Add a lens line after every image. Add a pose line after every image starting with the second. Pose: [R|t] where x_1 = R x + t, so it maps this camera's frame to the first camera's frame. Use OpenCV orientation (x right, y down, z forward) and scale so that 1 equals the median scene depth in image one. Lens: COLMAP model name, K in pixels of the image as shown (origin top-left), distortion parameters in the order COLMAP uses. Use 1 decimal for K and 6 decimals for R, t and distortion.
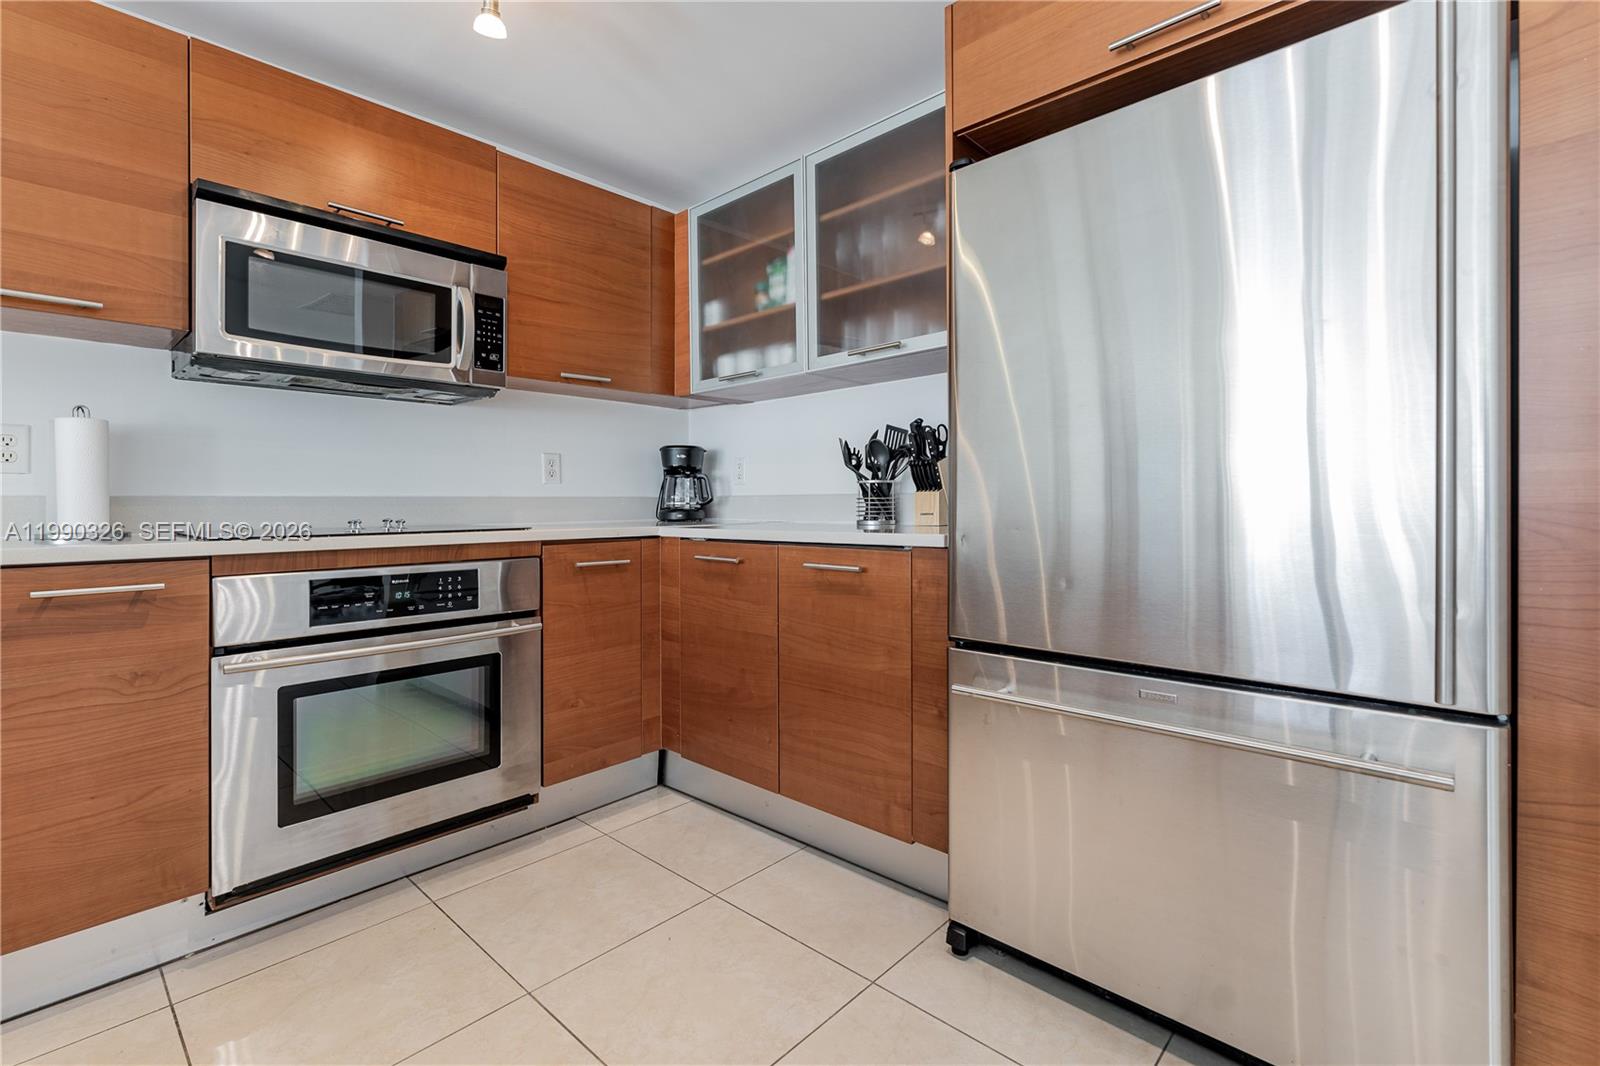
lens RADIAL K [[715.9, 0, 795.5], [0, 715.9, 504.4], [0, 0, 1]] dist [0.003066, 0.000167]
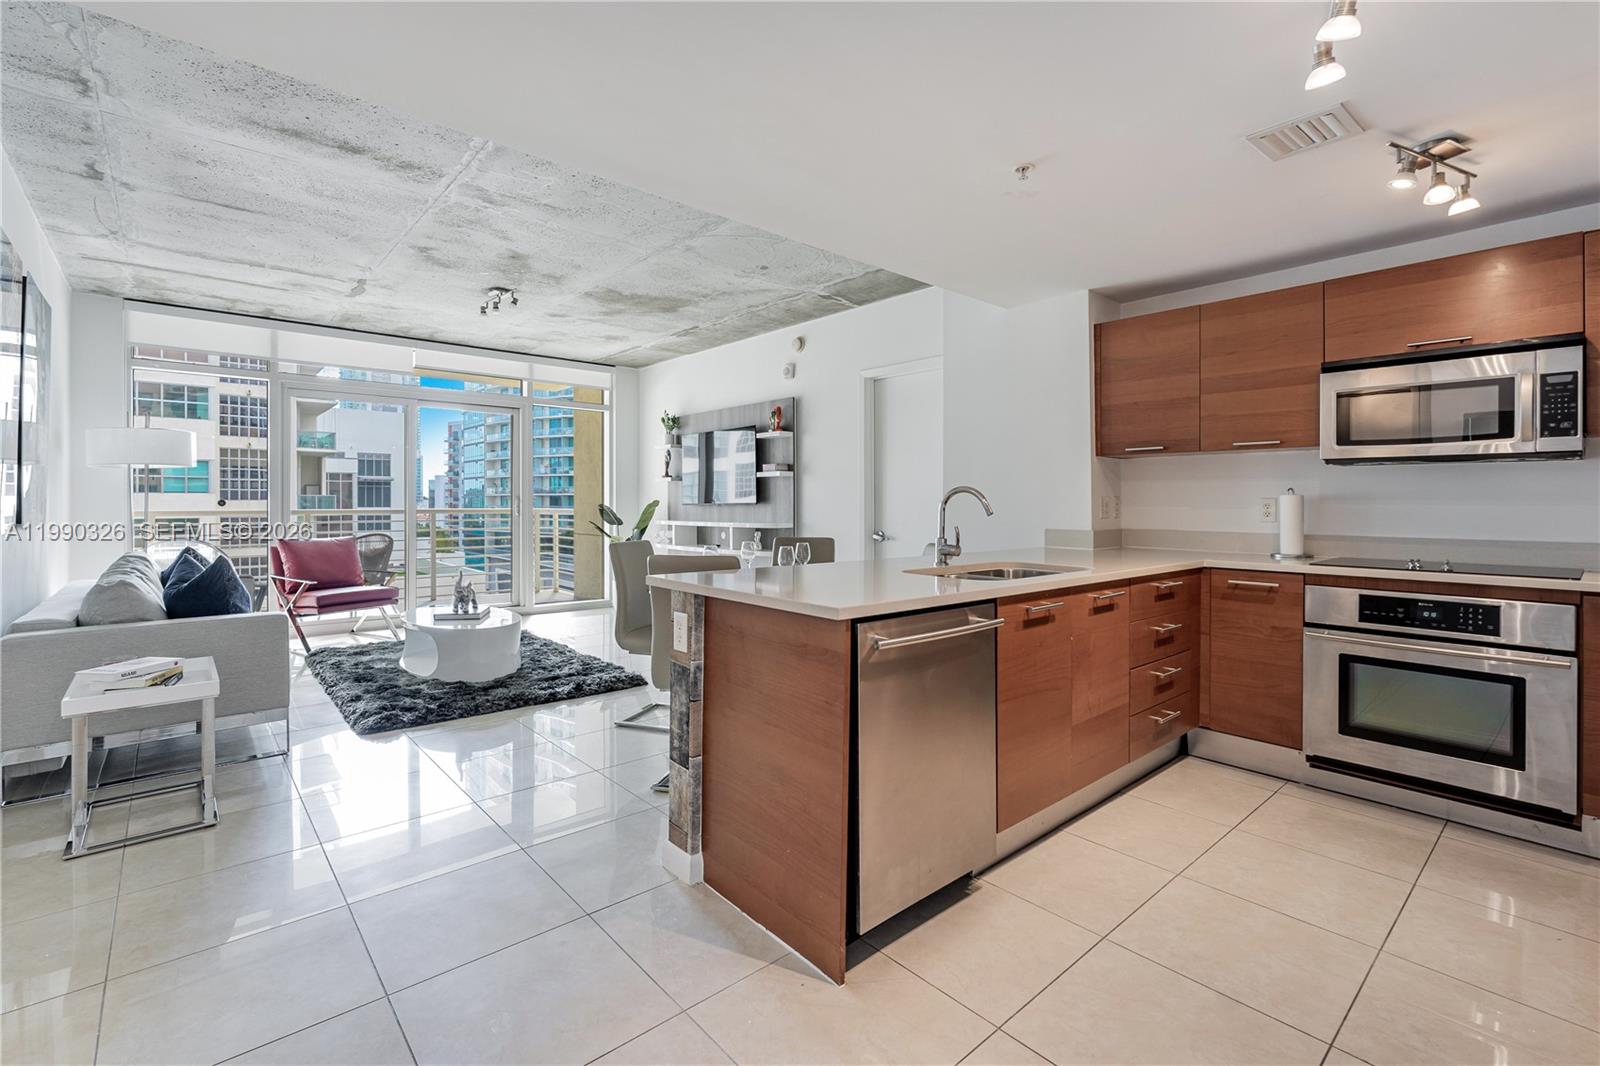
lens RADIAL K [[715.9, 0, 795.5], [0, 715.9, 504.4], [0, 0, 1]] dist [0.003066, 0.000167]
pose [[-0.106988, 0.007331, -0.994233, 0.794411], [-0.006887, 0.999943, 0.008114, -0.075799], [0.994236, 0.007716, -0.106932, -0.084829]]
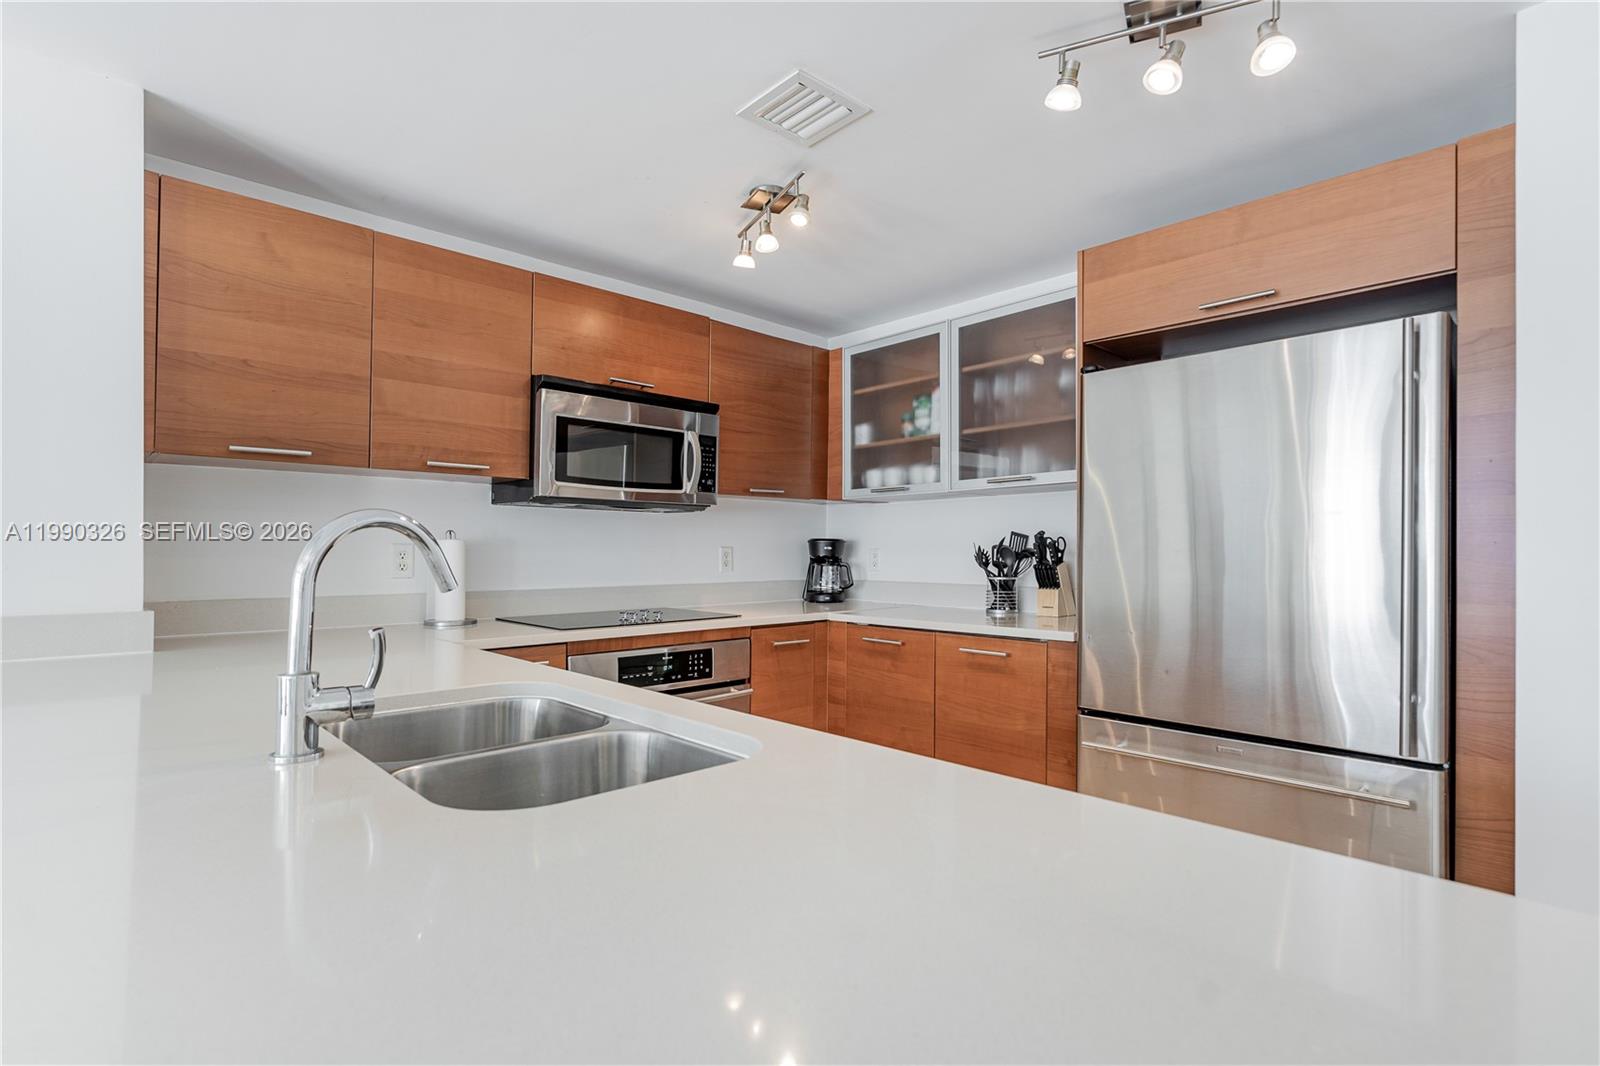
lens RADIAL K [[773.3, 0, 802.9], [0, 773.3, 549.9], [0, 0, 1]] dist [-0.000901, 0.000511]
pose [[0.998373, 0.008816, -0.056330, -0.163575], [-0.008963, 0.999957, -0.002343, -0.077106], [0.056307, 0.002844, 0.998409, -0.365194]]
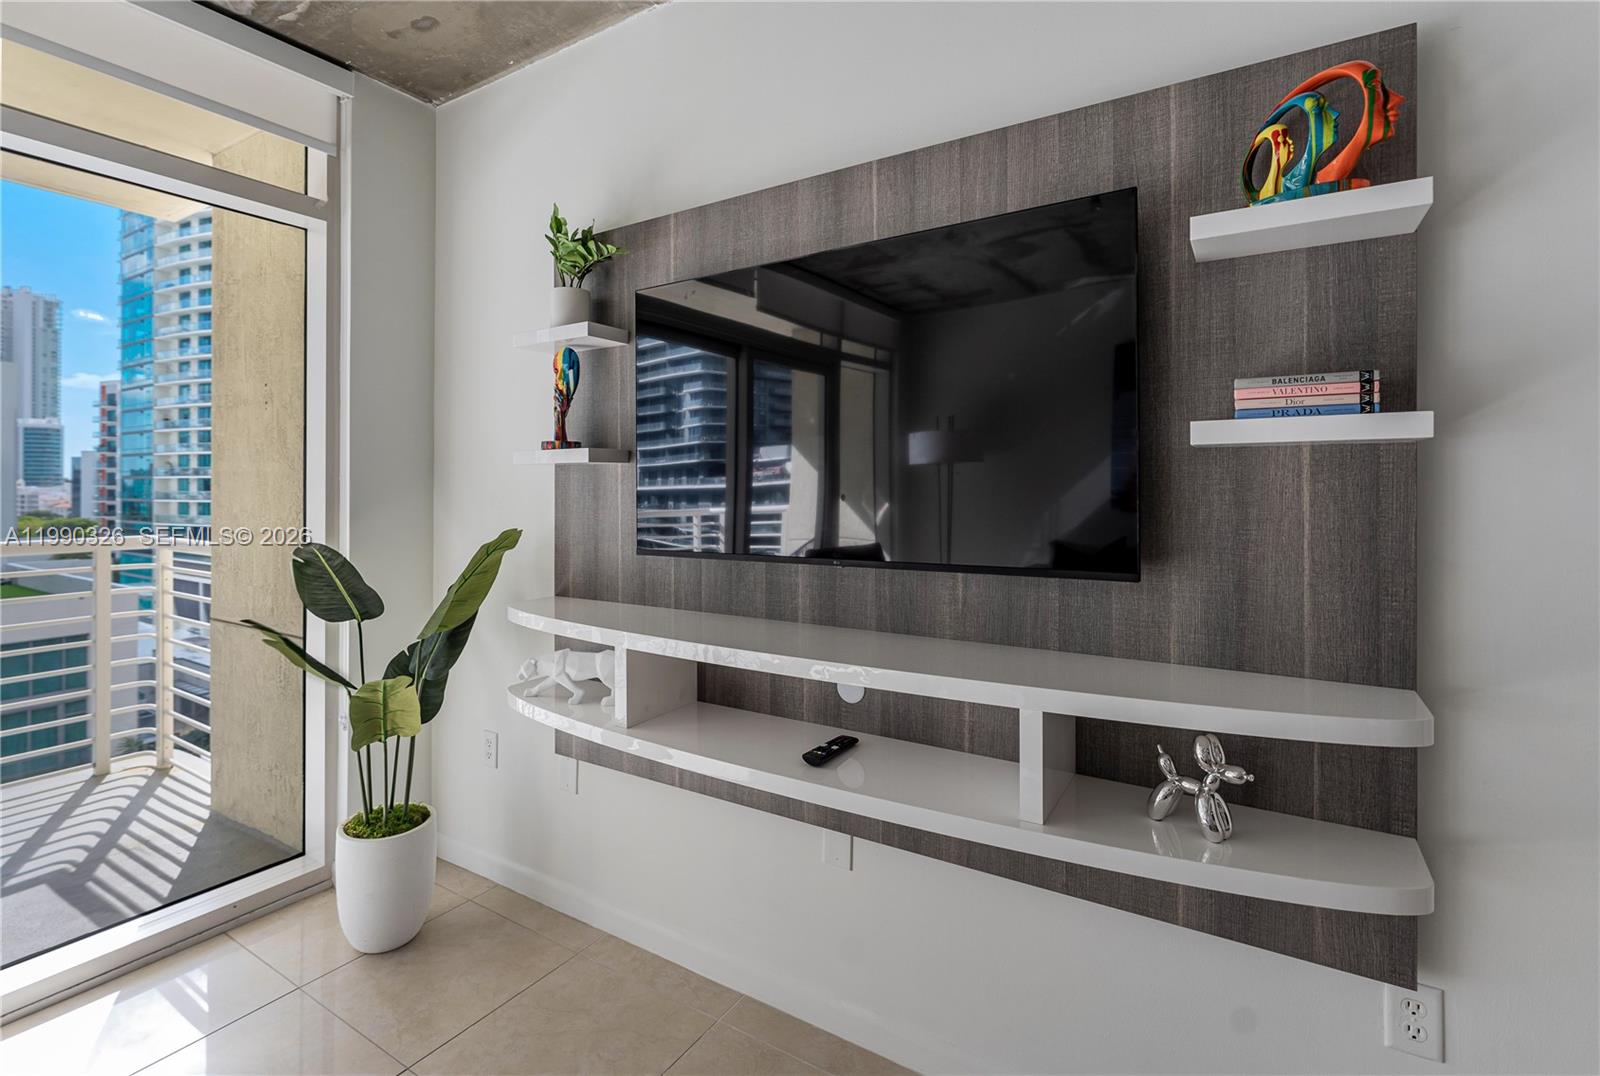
lens RADIAL K [[749.4, 0, 790.1], [0, 749.4, 491.6], [0, 0, 1]] dist [-0.001437, -0.000147]
pose [[0.179680, 0.011100, -0.983662, -1.340232], [-0.009614, 0.999908, 0.009527, -0.123626], [0.983678, 0.007746, 0.179770, -0.879515]]
